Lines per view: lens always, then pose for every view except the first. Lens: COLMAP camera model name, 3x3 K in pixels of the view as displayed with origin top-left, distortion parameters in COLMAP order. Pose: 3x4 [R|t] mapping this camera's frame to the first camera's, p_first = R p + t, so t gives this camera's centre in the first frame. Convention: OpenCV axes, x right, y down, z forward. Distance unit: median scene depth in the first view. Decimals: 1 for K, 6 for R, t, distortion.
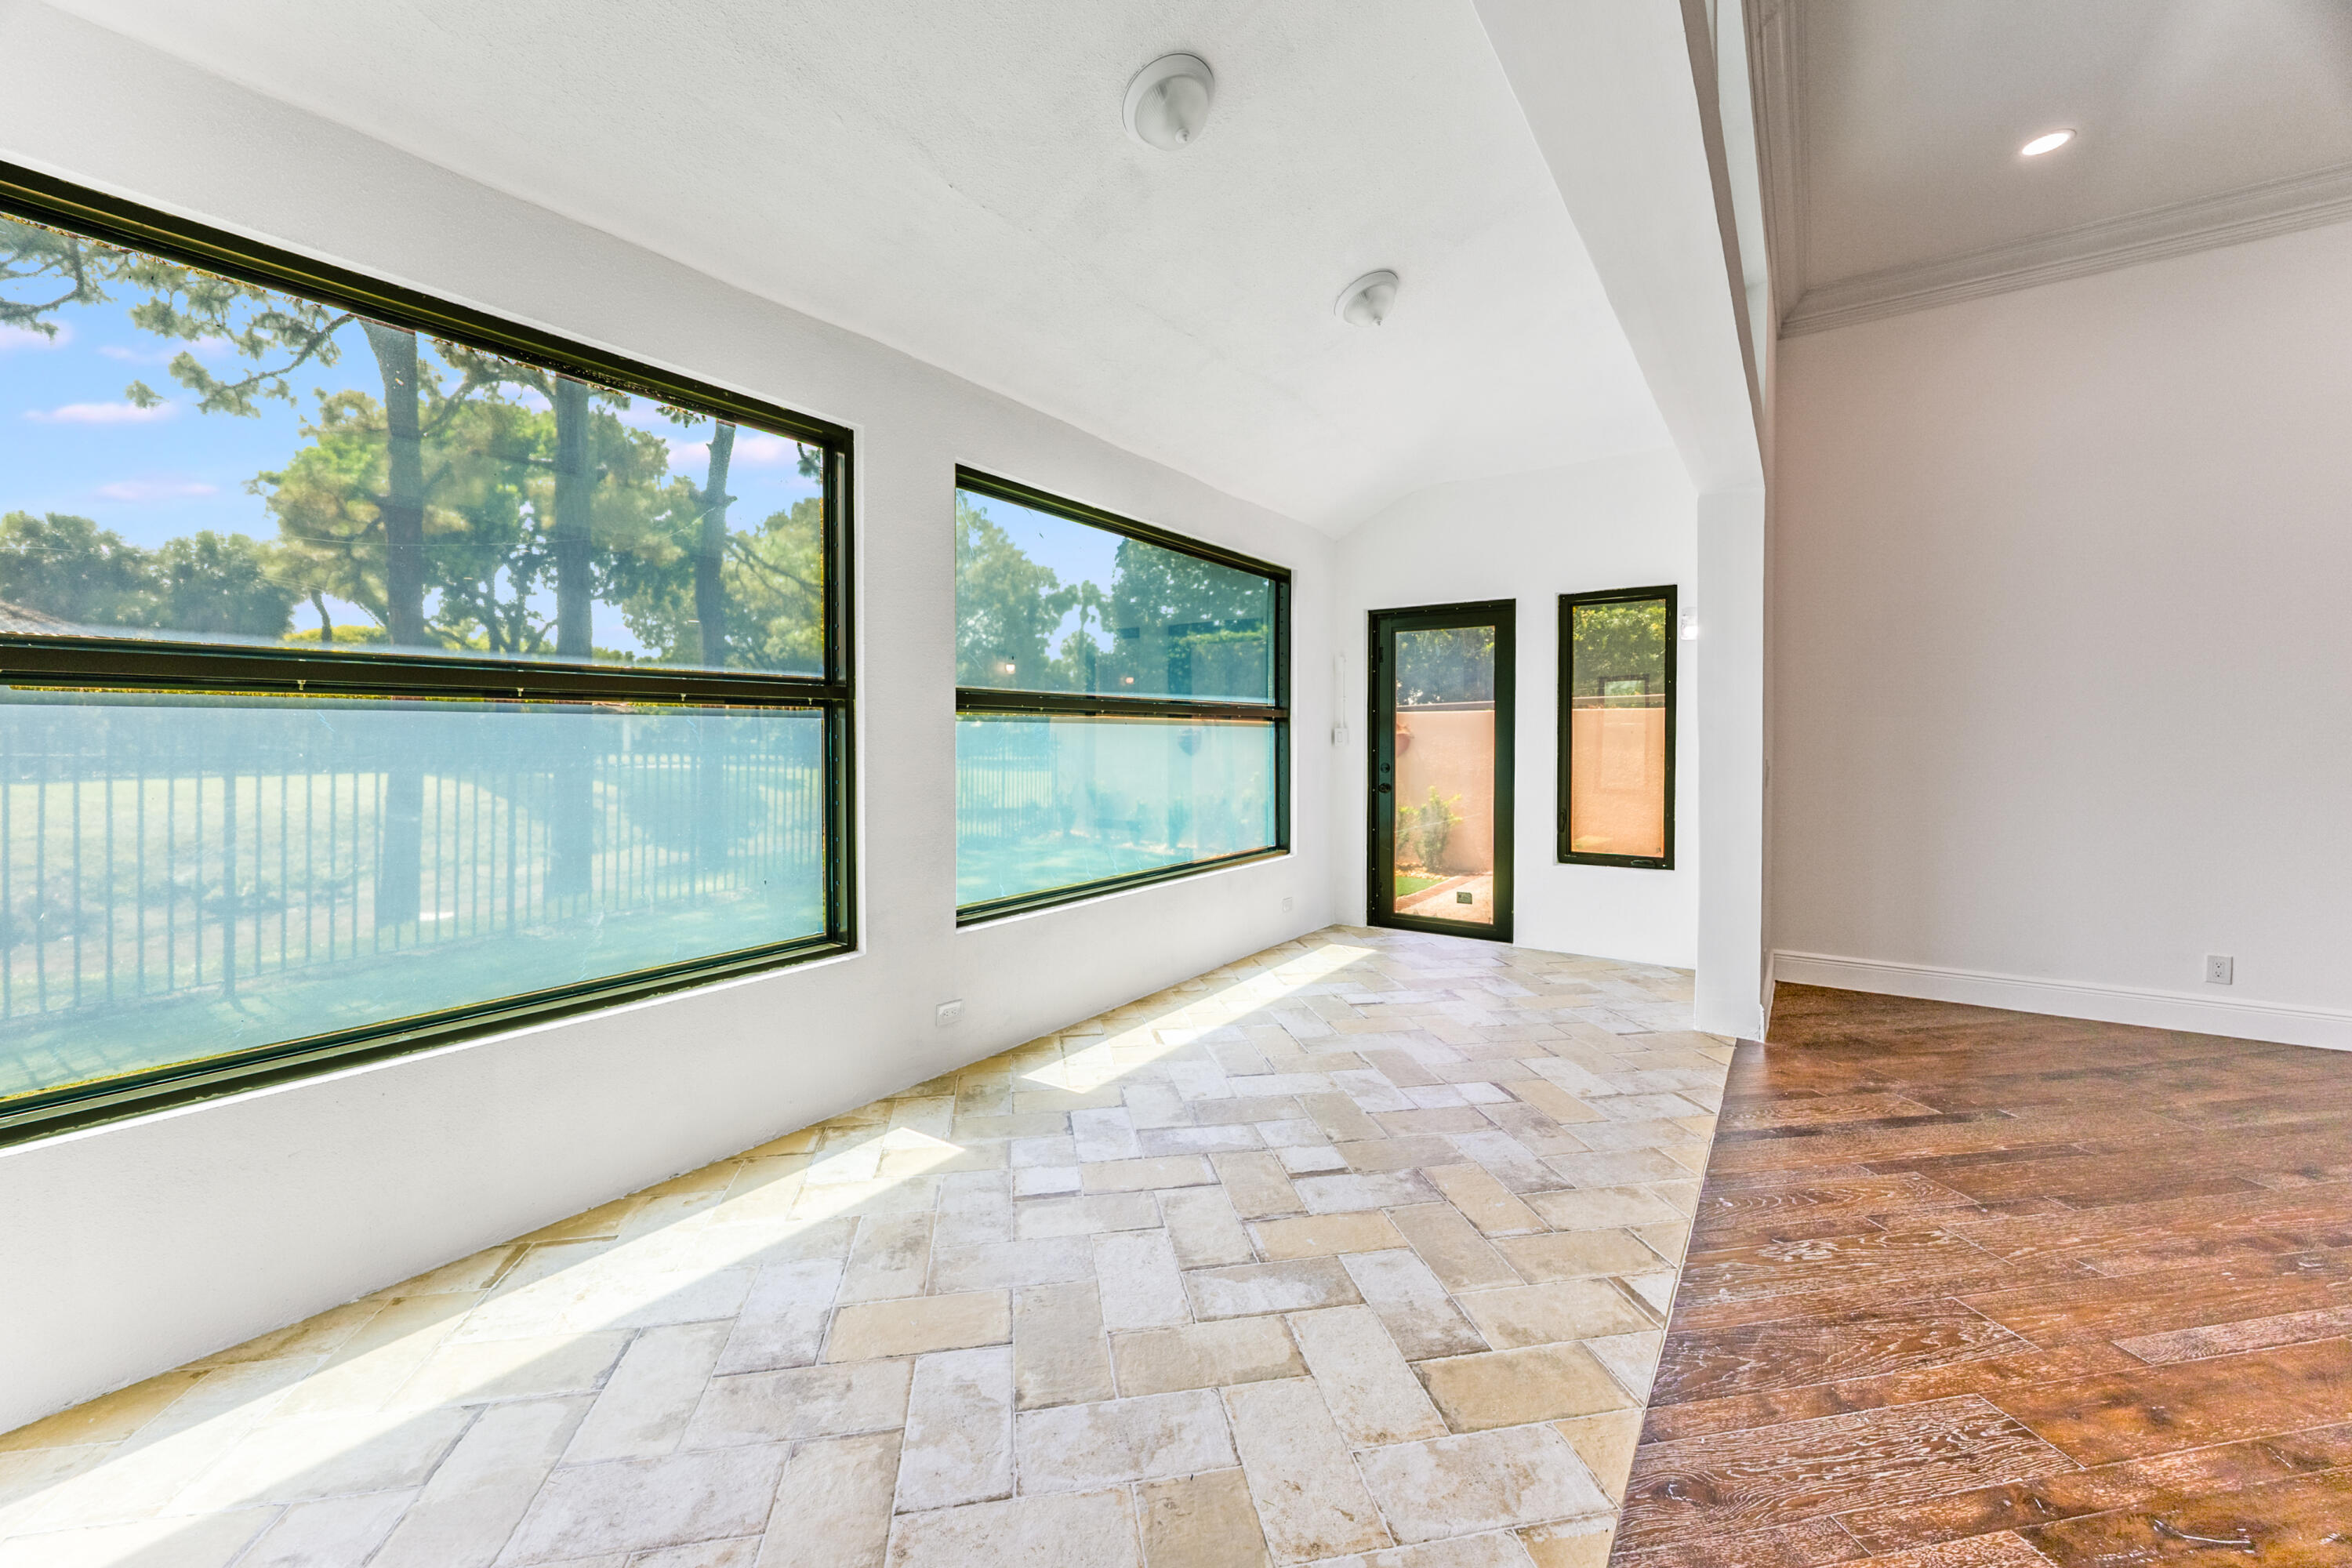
lens RADIAL K [[906.4, 0, 1158.0], [0, 906.4, 735.3], [0, 0, 1]] dist [-0.002030, -0.000222]
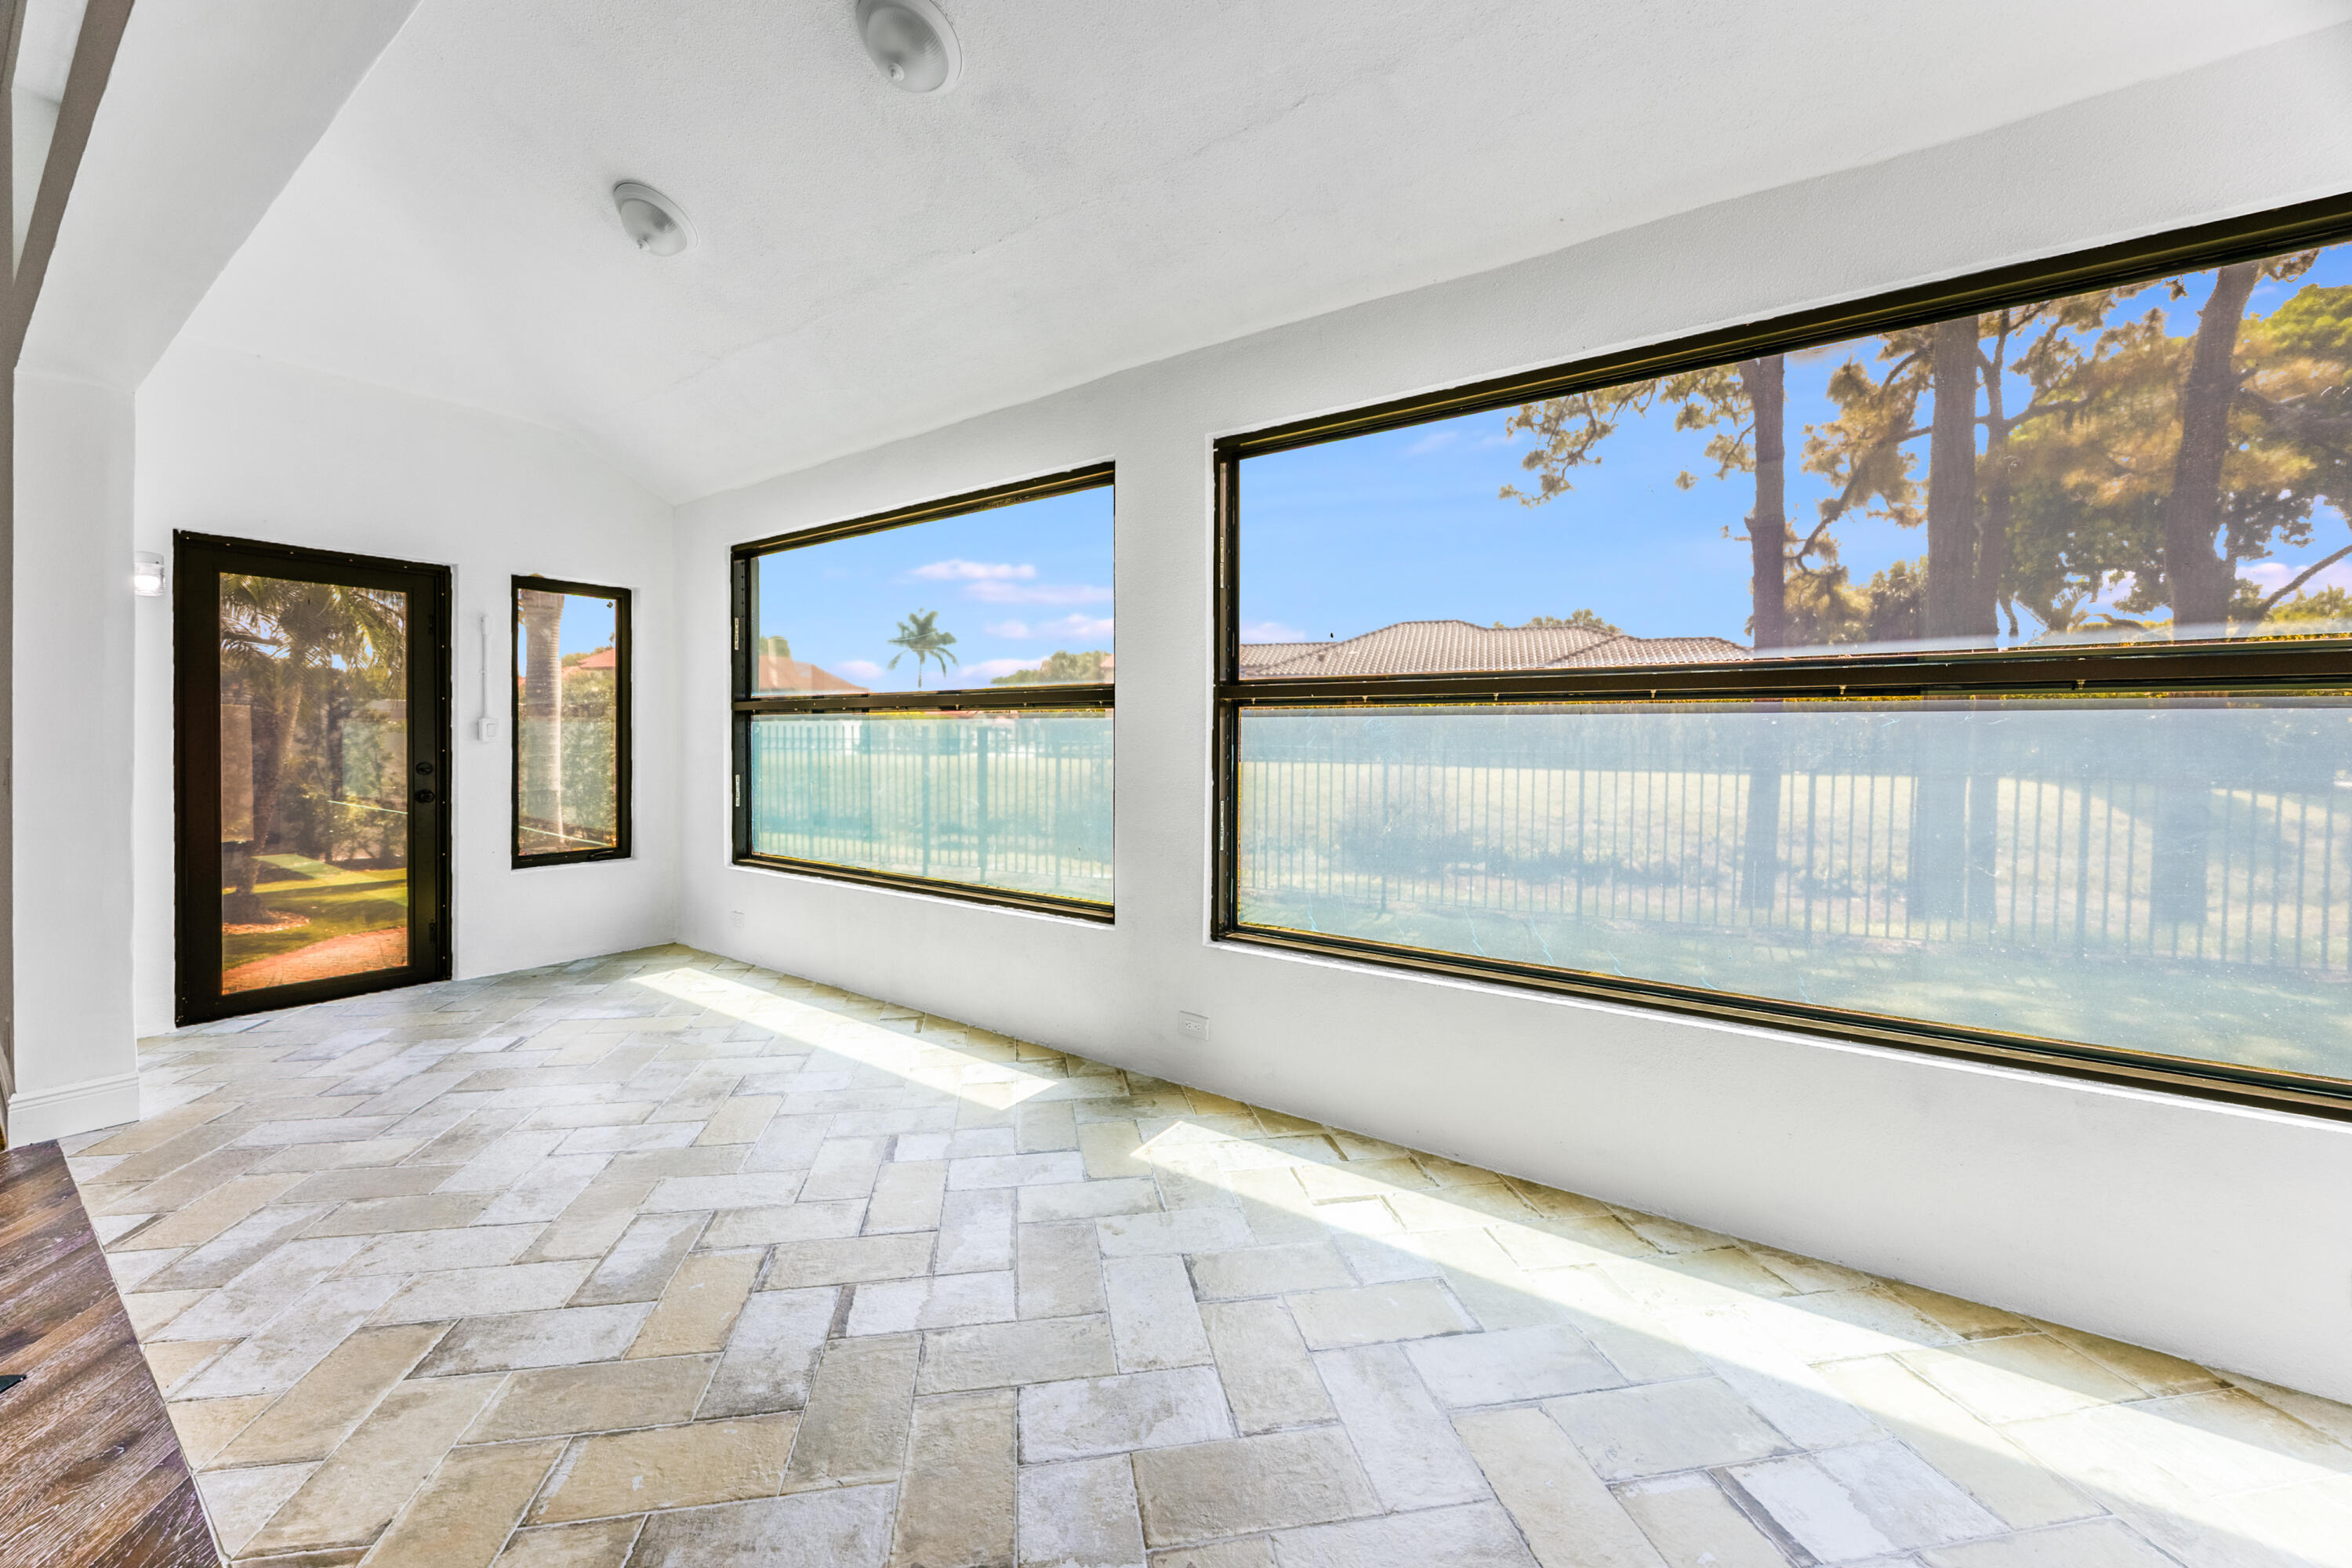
lens RADIAL K [[906.4, 0, 1194.1], [0, 906.4, 750.8], [0, 0, 1]] dist [-0.002030, -0.000222]
pose [[0.013540, 0.015027, -0.999795, 0.569297], [-0.004108, 0.999879, 0.014973, 0.002779], [0.999900, 0.003904, 0.013600, 0.784235]]
